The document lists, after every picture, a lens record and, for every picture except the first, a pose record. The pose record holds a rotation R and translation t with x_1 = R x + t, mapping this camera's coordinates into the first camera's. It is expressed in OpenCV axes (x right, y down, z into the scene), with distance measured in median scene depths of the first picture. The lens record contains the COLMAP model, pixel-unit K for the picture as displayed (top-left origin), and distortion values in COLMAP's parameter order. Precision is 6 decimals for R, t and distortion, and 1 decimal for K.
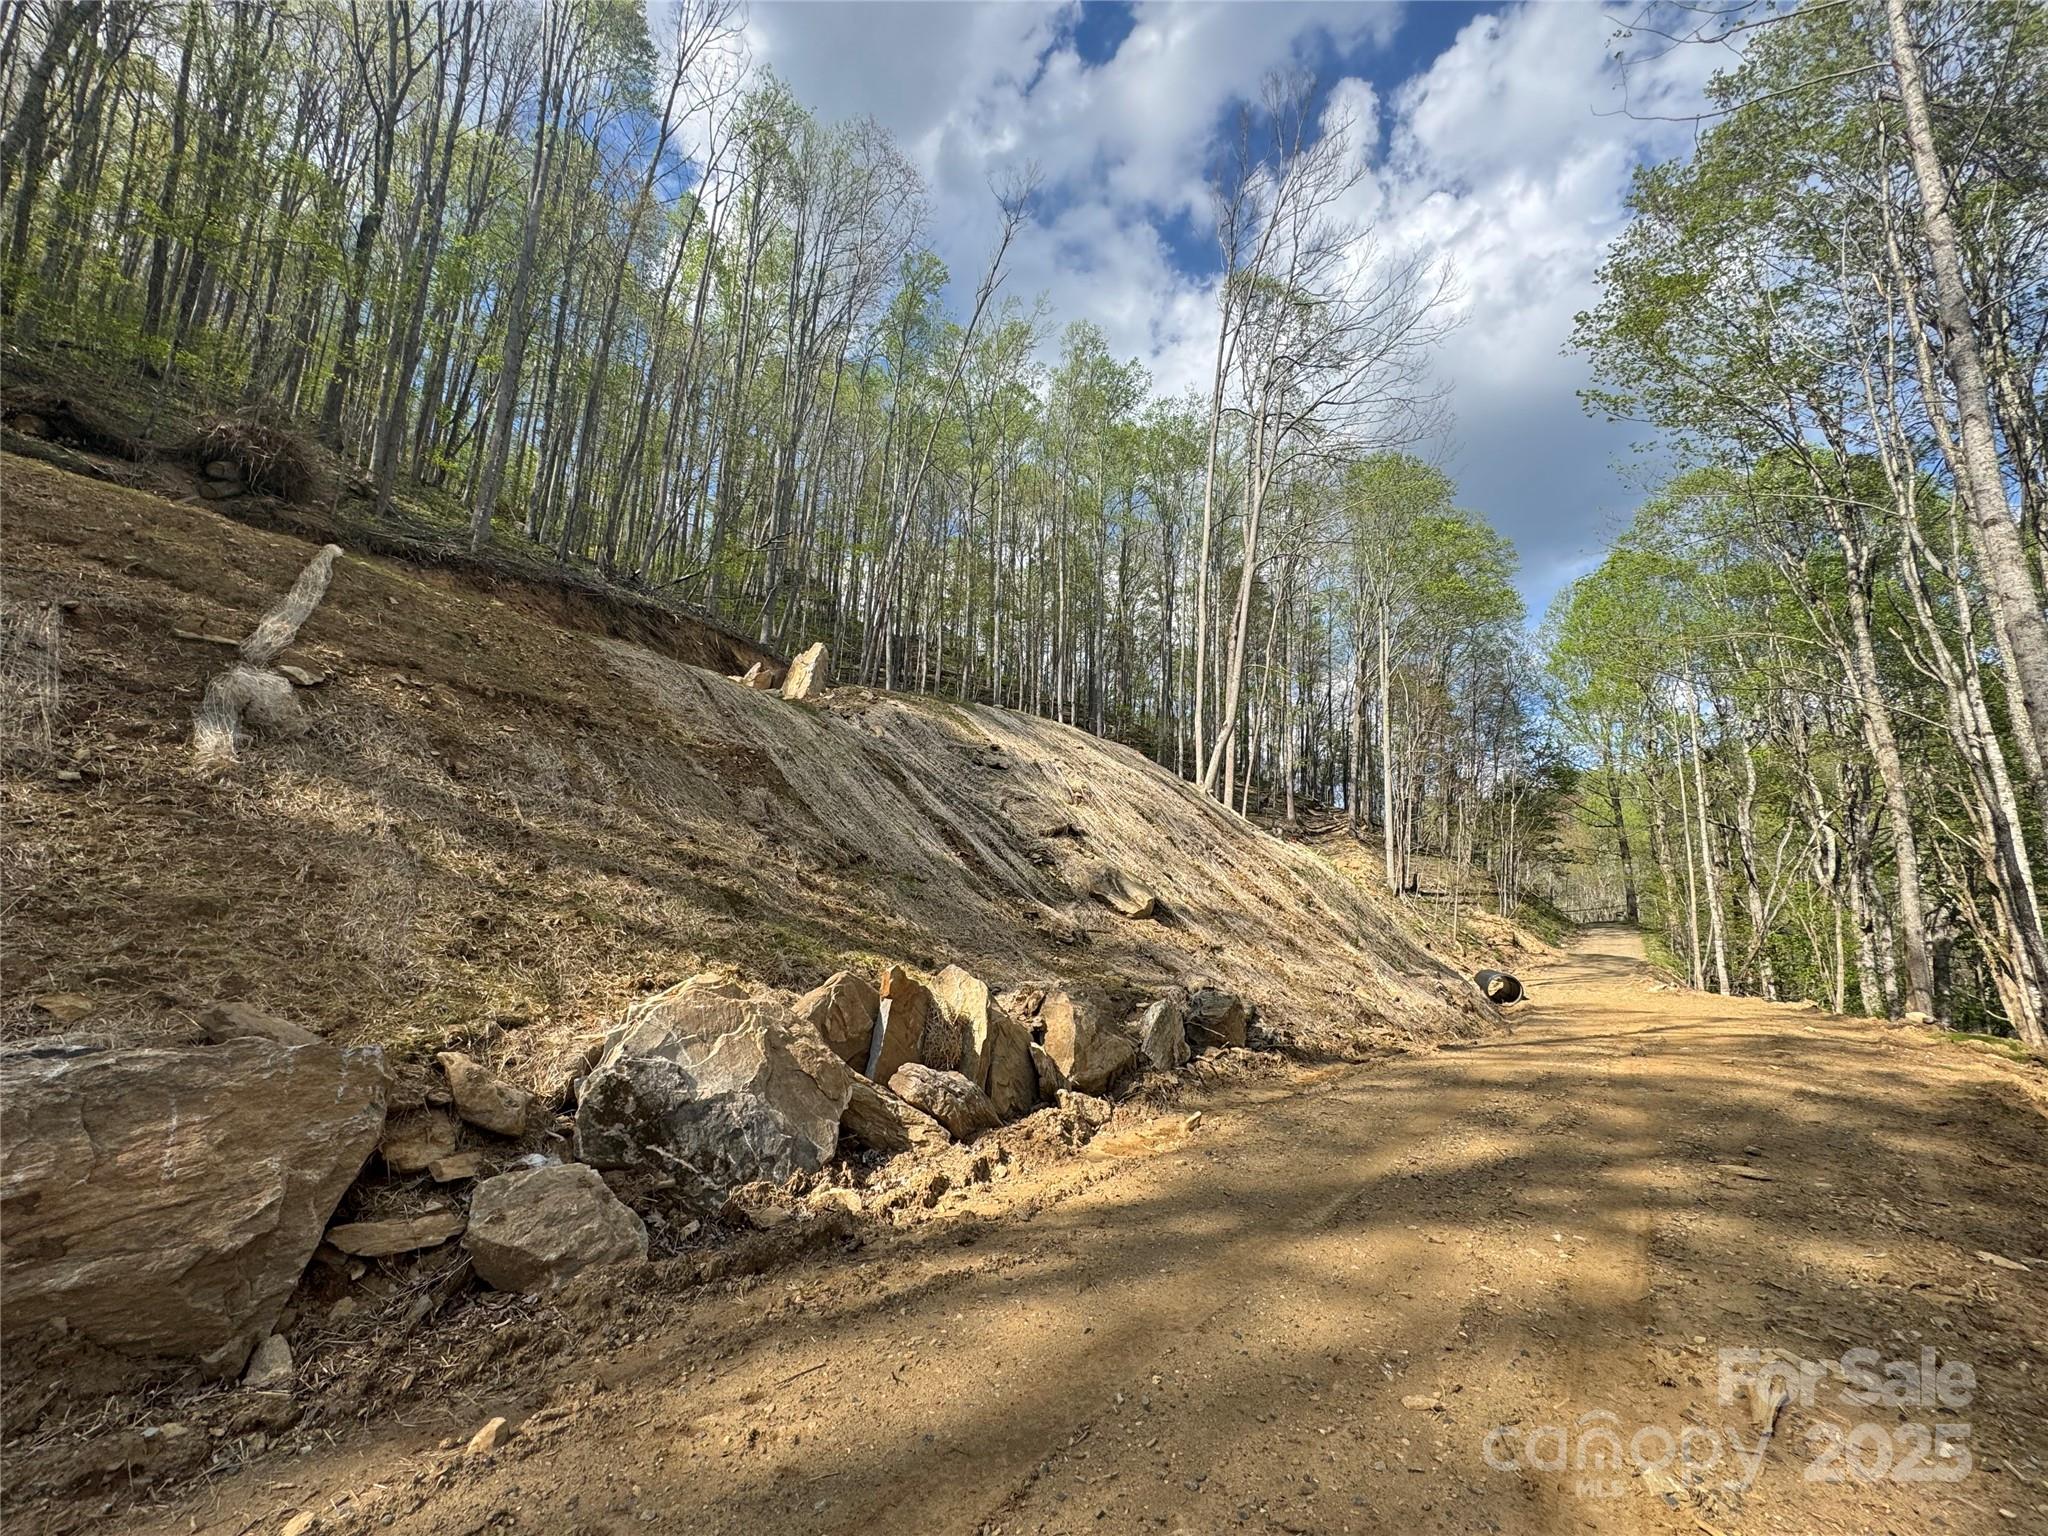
lens RADIAL K [[813.3, 0, 1025.0], [0, 813.3, 766.6], [0, 0, 1]] dist [-0.003216, 0.000500]
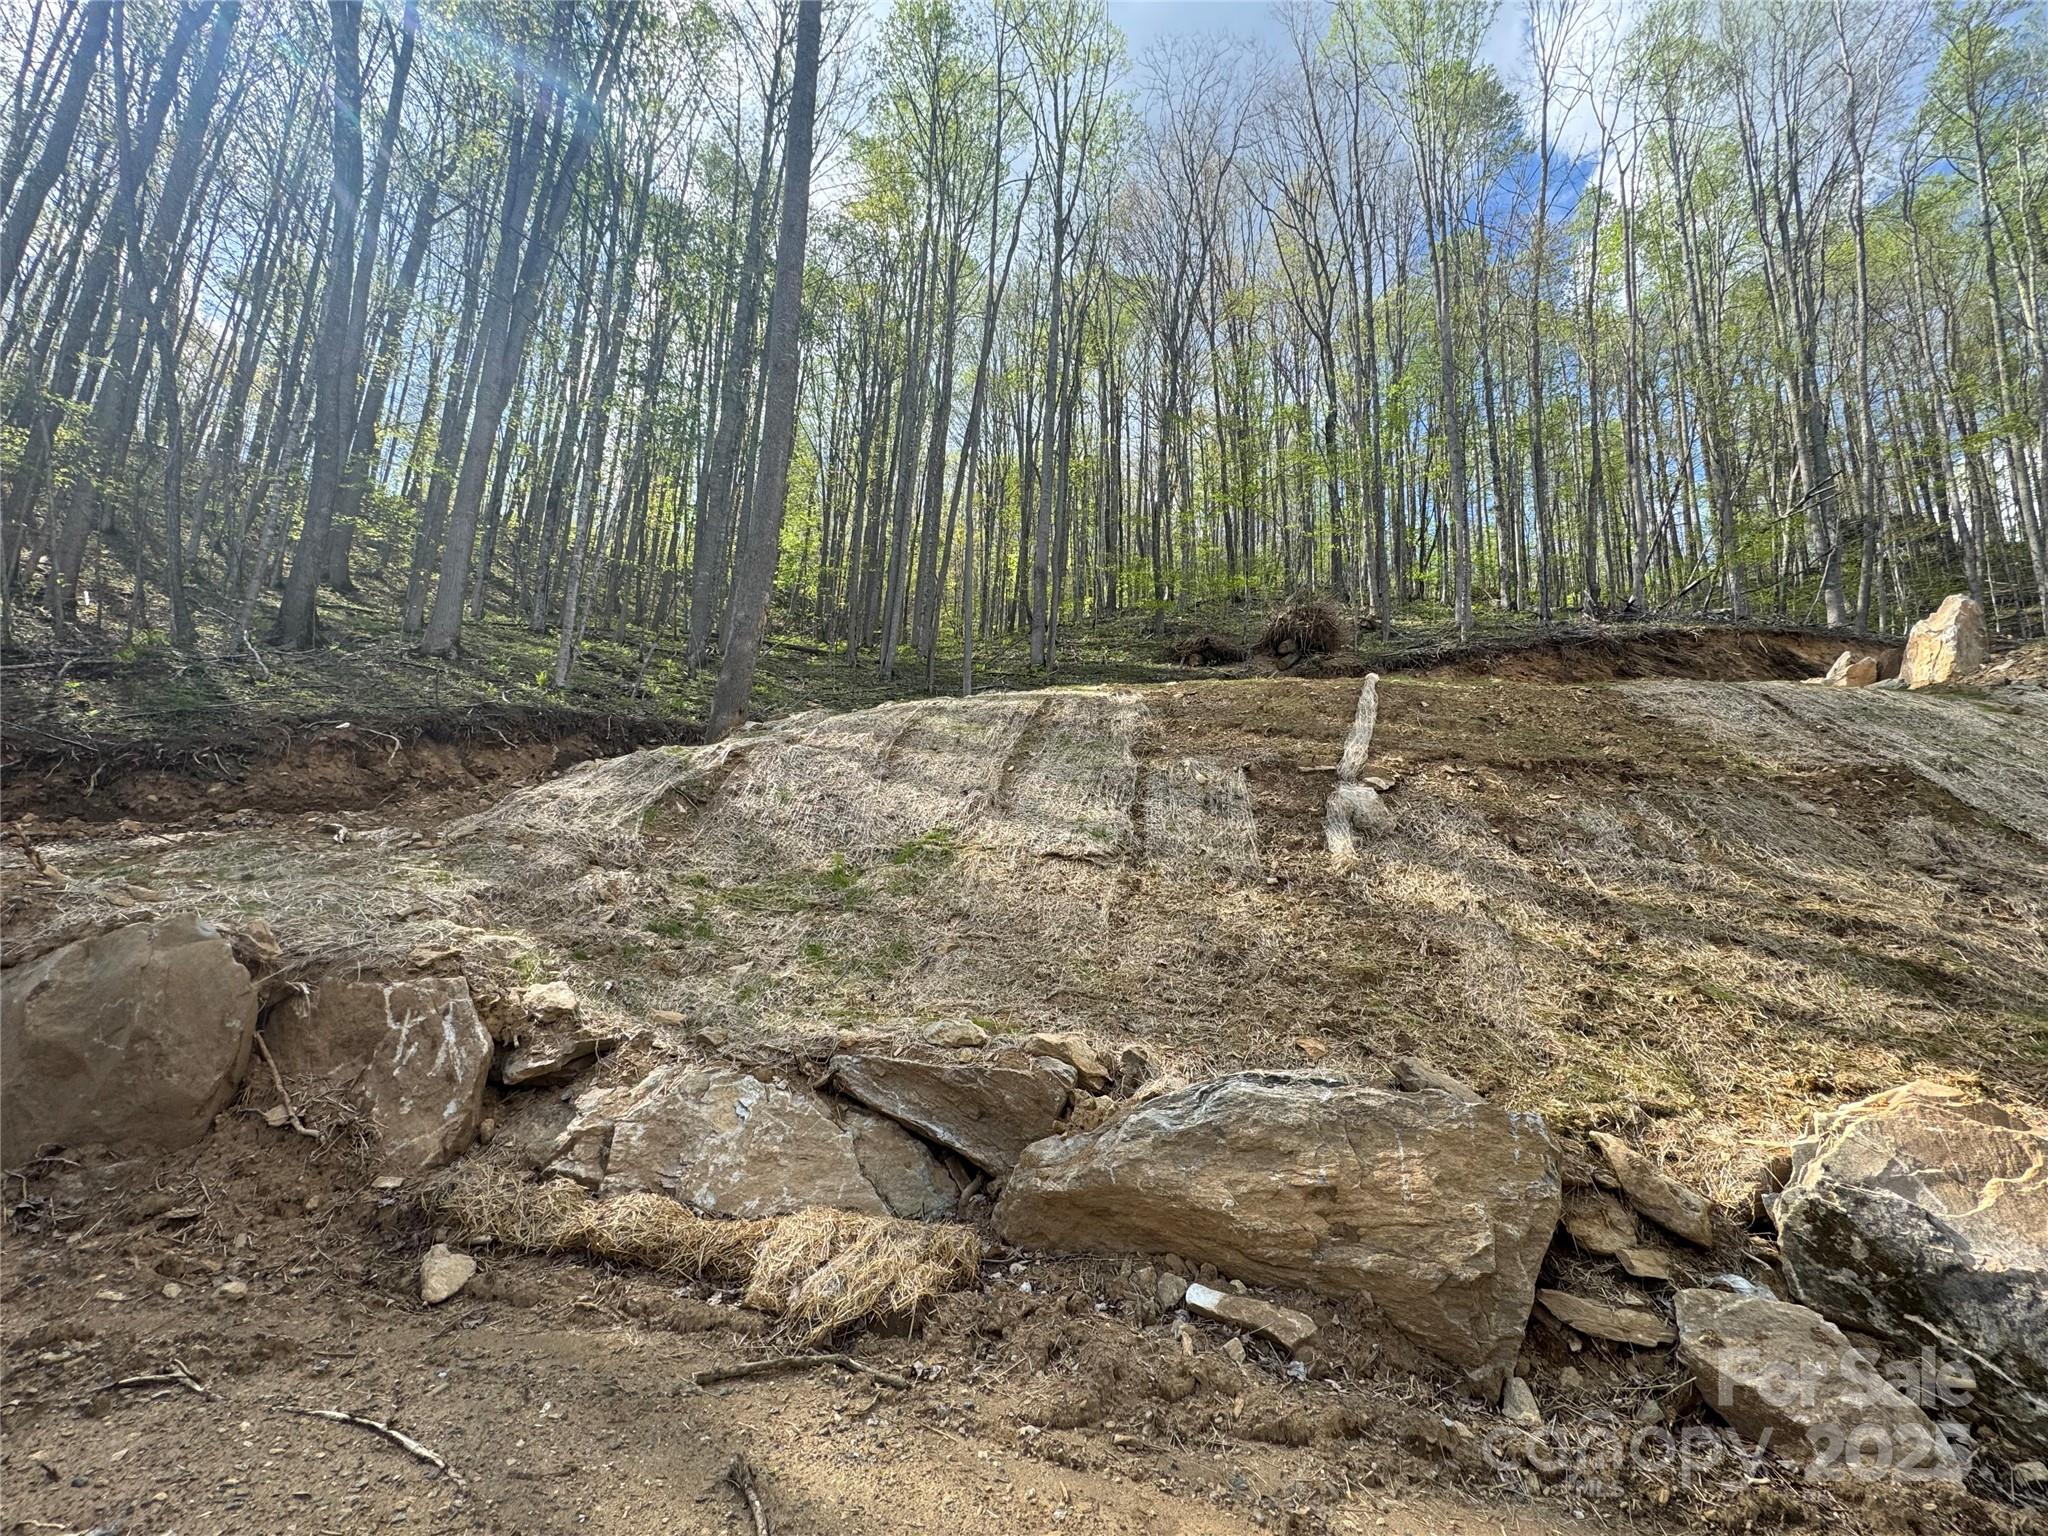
lens RADIAL K [[813.3, 0, 1026.2], [0, 813.3, 767.8], [0, 0, 1]] dist [-0.003216, 0.000500]
pose [[0.423750, -0.204080, -0.882489, -0.011661], [0.131645, 0.977818, -0.162913, -0.001921], [0.896161, -0.047140, 0.441217, -0.006215]]
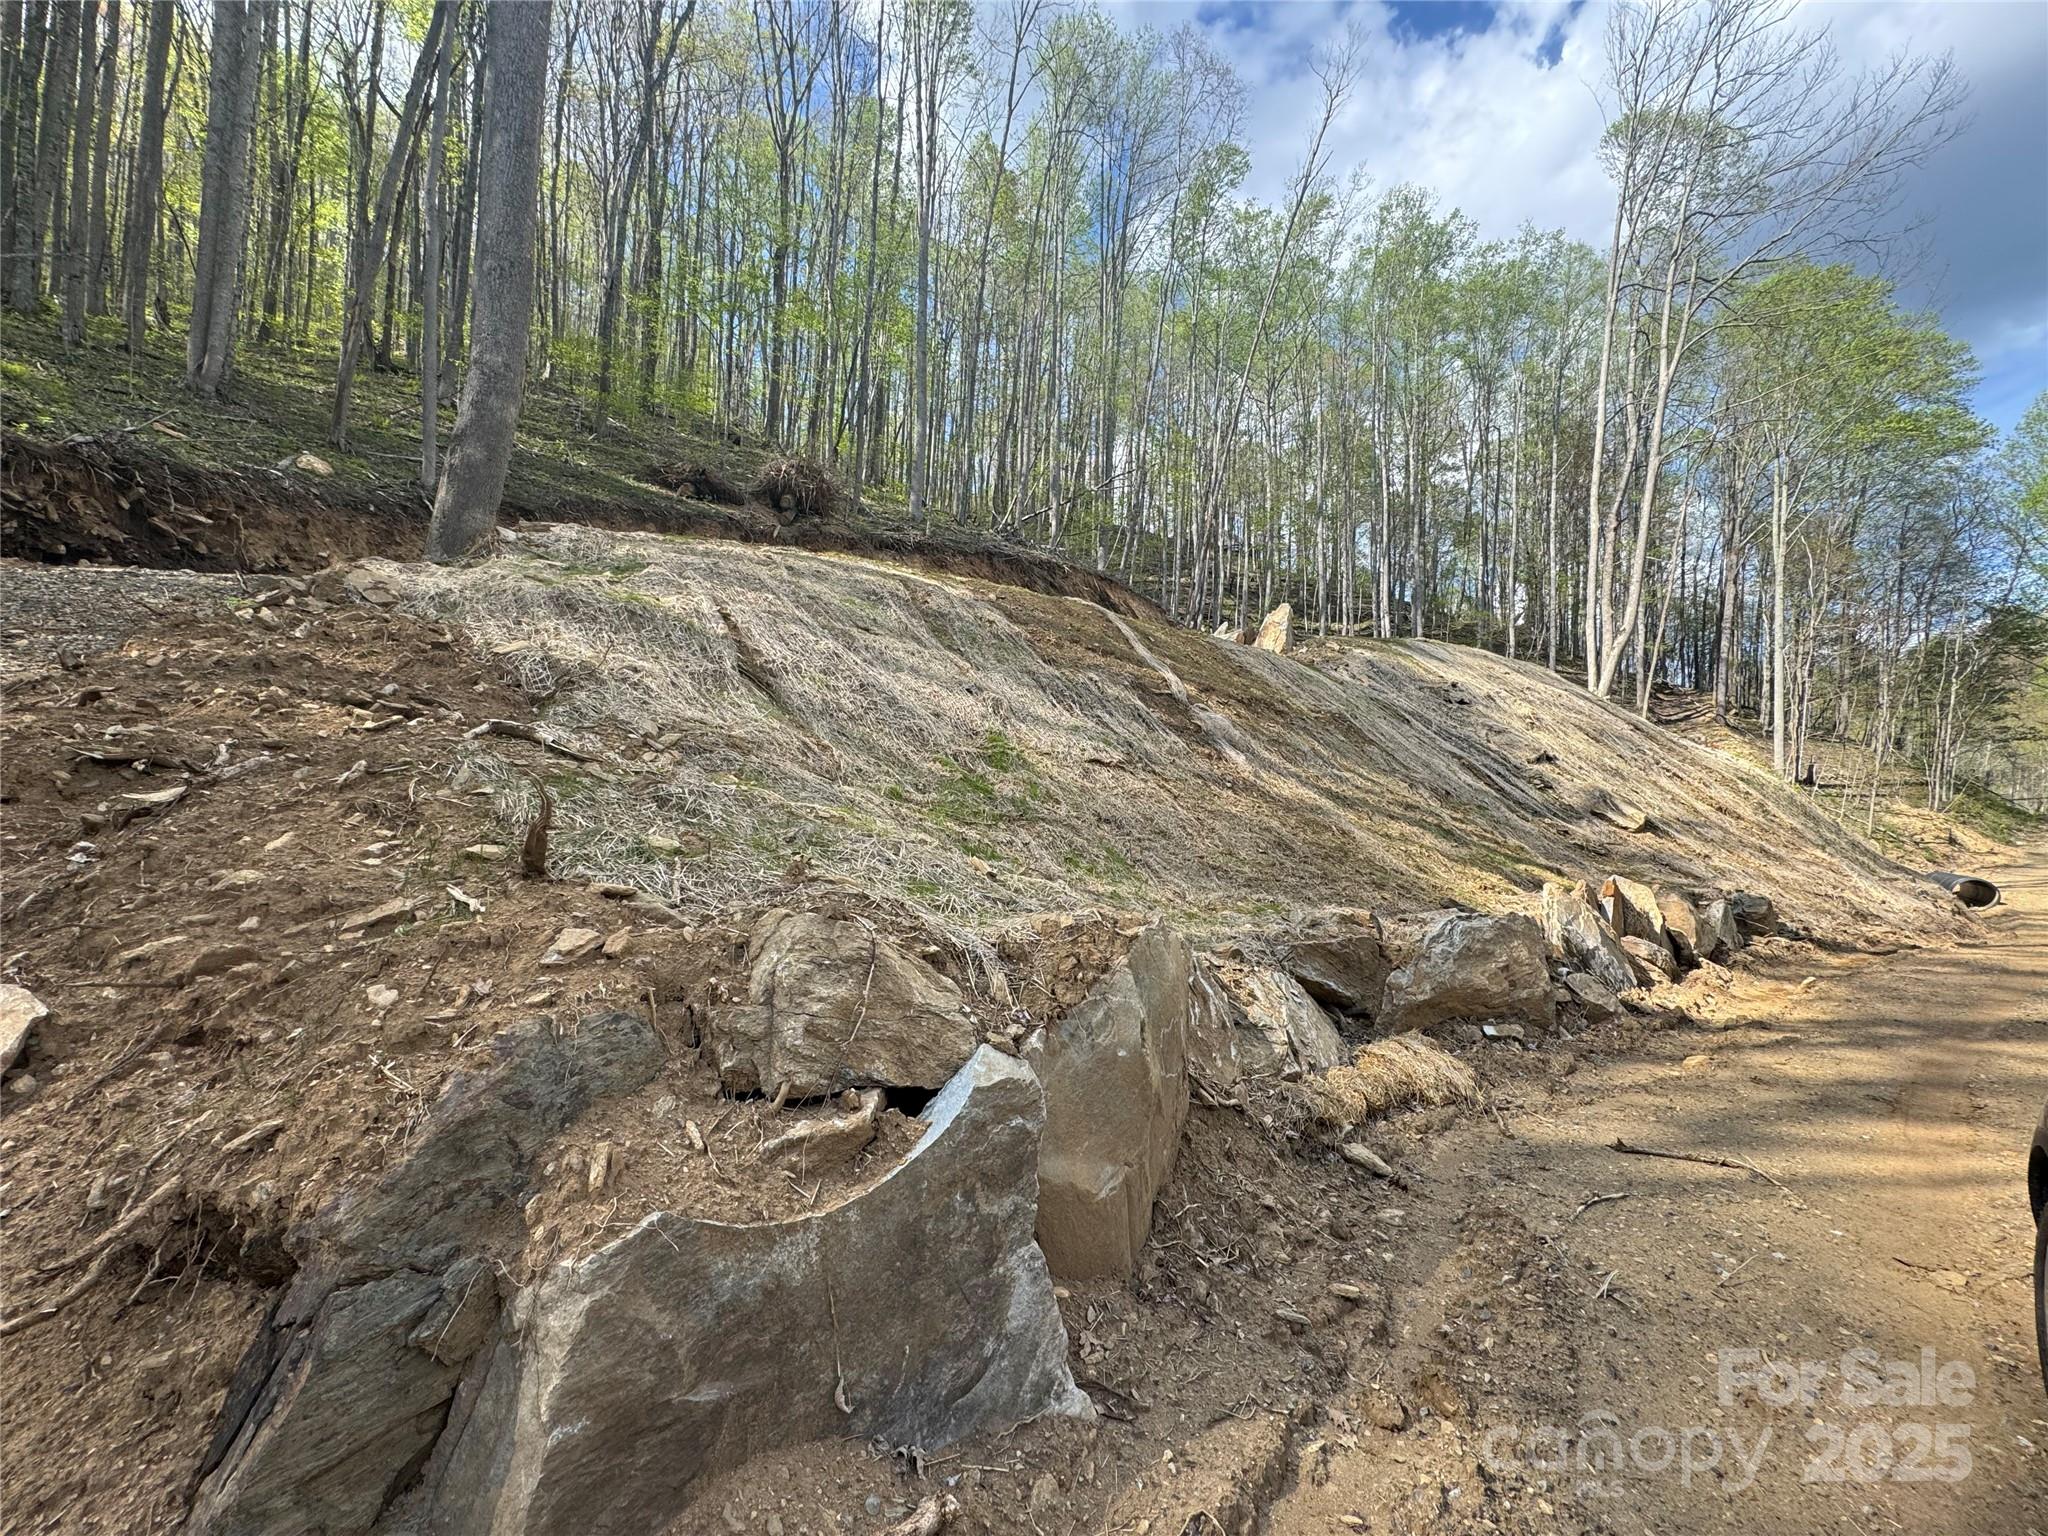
lens RADIAL K [[813.3, 0, 1021.1], [0, 813.3, 768.9], [0, 0, 1]] dist [-0.003216, 0.000500]
pose [[0.957295, -0.024154, -0.288103, -0.284989], [0.062187, 0.990381, 0.123602, -0.082004], [0.282346, -0.136240, 0.949589, -0.285058]]
